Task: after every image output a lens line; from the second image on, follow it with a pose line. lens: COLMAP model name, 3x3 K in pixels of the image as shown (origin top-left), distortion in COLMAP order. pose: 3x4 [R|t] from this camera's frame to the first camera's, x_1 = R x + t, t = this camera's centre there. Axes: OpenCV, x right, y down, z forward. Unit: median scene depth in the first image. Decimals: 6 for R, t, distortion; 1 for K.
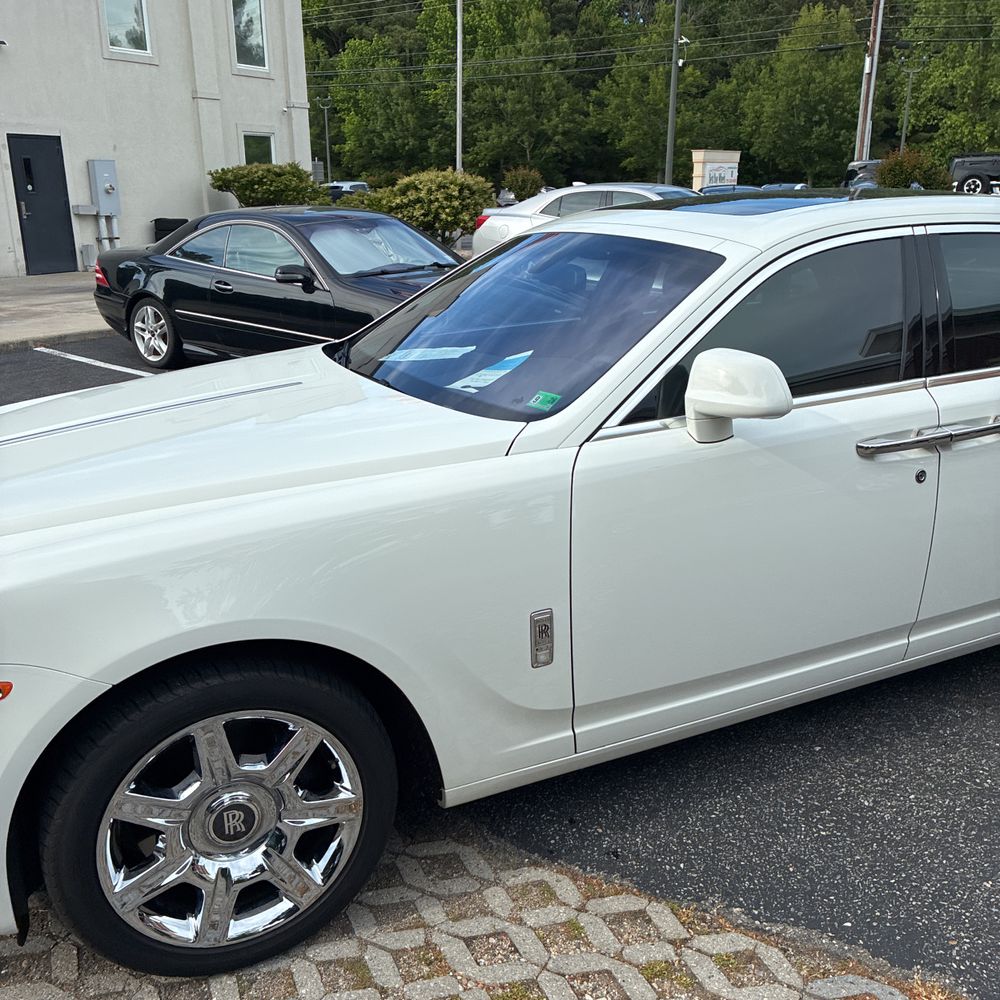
lens RADIAL K [[1018.4, 0, 480.9], [0, 1018.4, 515.2], [0, 0, 1]] dist [0.010356, 0.002128]
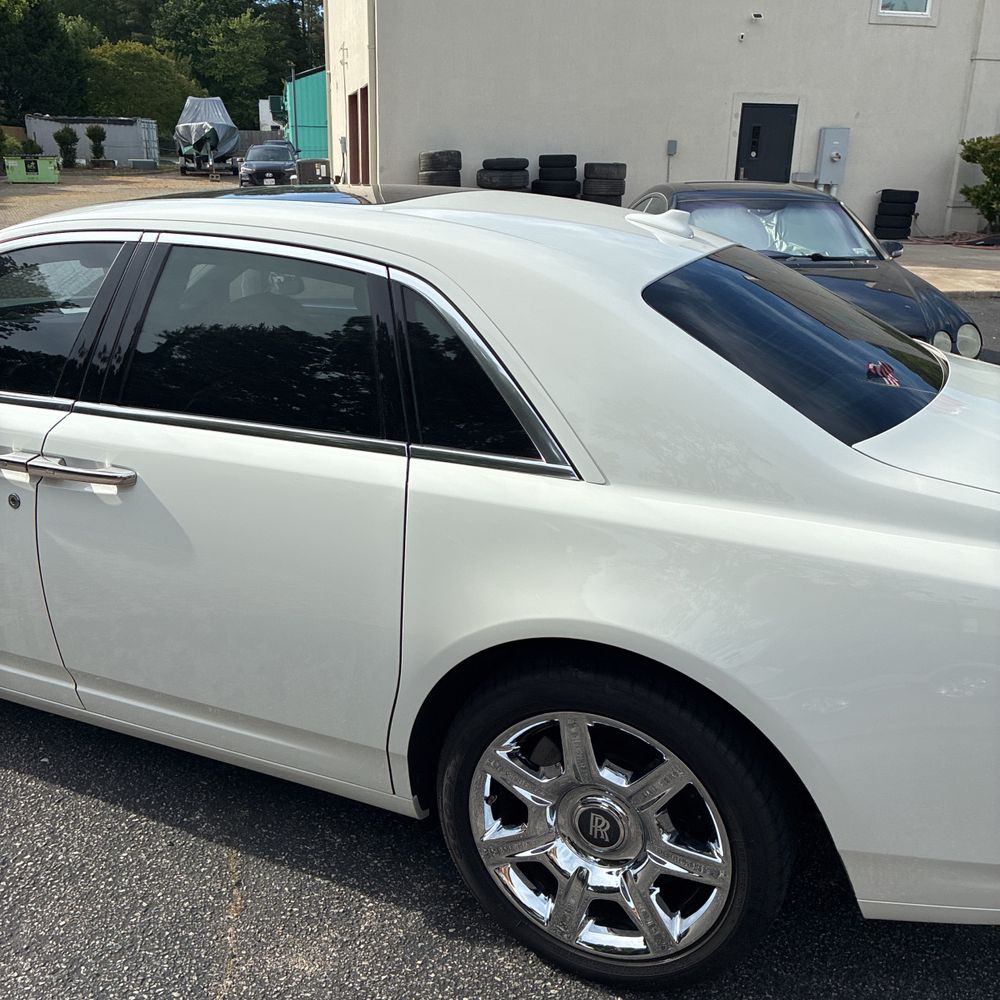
lens RADIAL K [[1005.5, 0, 478.7], [0, 1005.5, 512.1], [0, 0, 1]] dist [0.012727, -0.007040]
pose [[0.646104, 0.281268, -0.709533, 0.209280], [-0.258161, 0.955365, 0.143636, -0.041573], [0.718263, 0.090370, 0.689878, 0.105688]]
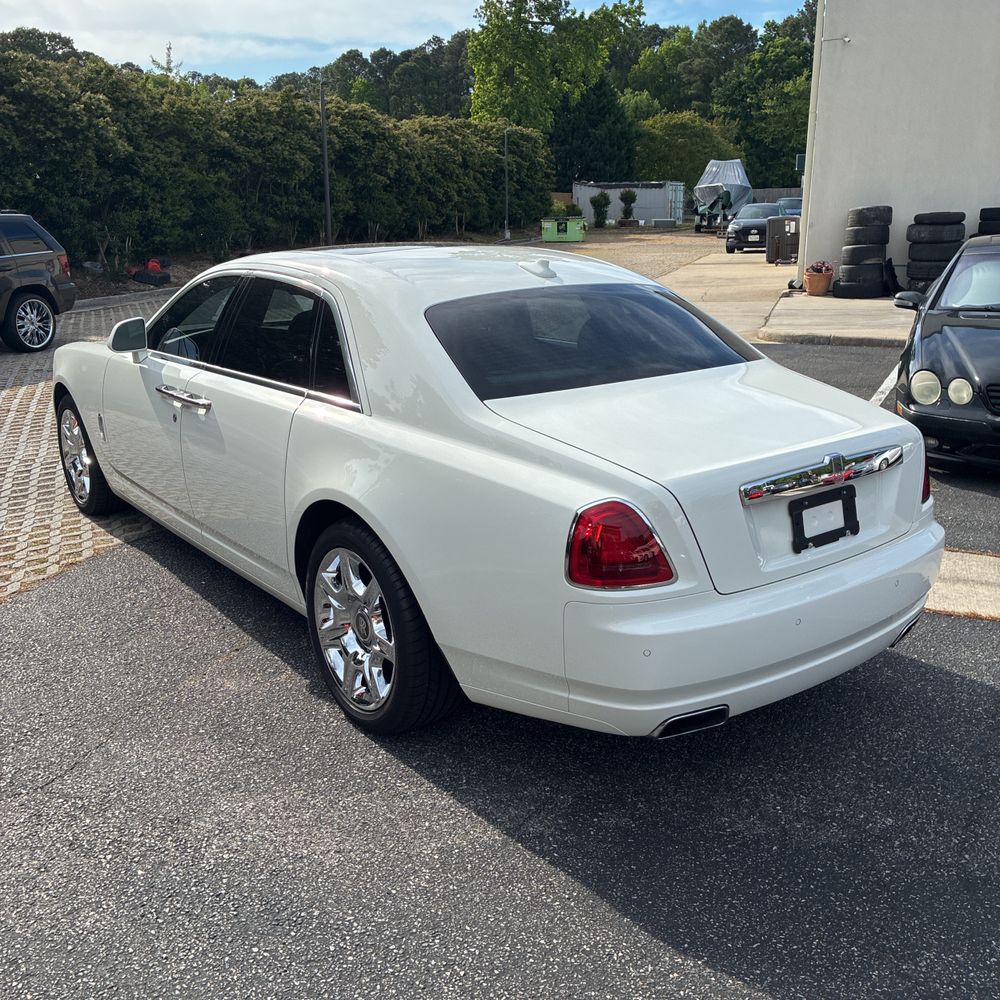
lens RADIAL K [[1012.8, 0, 493.6], [0, 1012.8, 496.9], [0, 0, 1]] dist [0.023502, -0.019429]
pose [[0.202685, 0.282608, -0.937578, 0.330128], [-0.295425, 0.930487, 0.216605, -0.066838], [0.933618, 0.233081, 0.272085, 0.166394]]
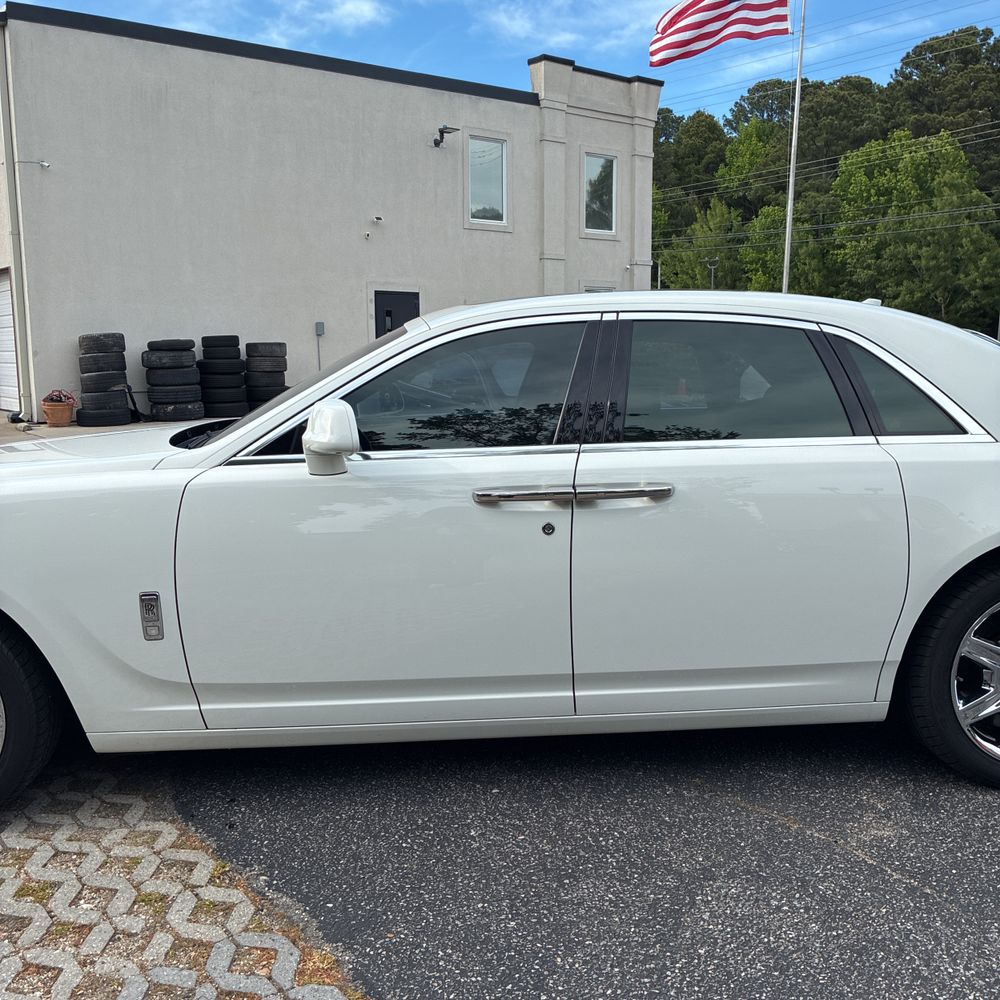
lens RADIAL K [[1012.8, 0, 493.6], [0, 1012.8, 496.9], [0, 0, 1]] dist [0.023502, -0.019429]
pose [[0.924257, 0.061171, -0.376839, 0.122084], [-0.121217, 0.983024, -0.137731, 0.013014], [0.362017, 0.172978, 0.915982, -0.002362]]
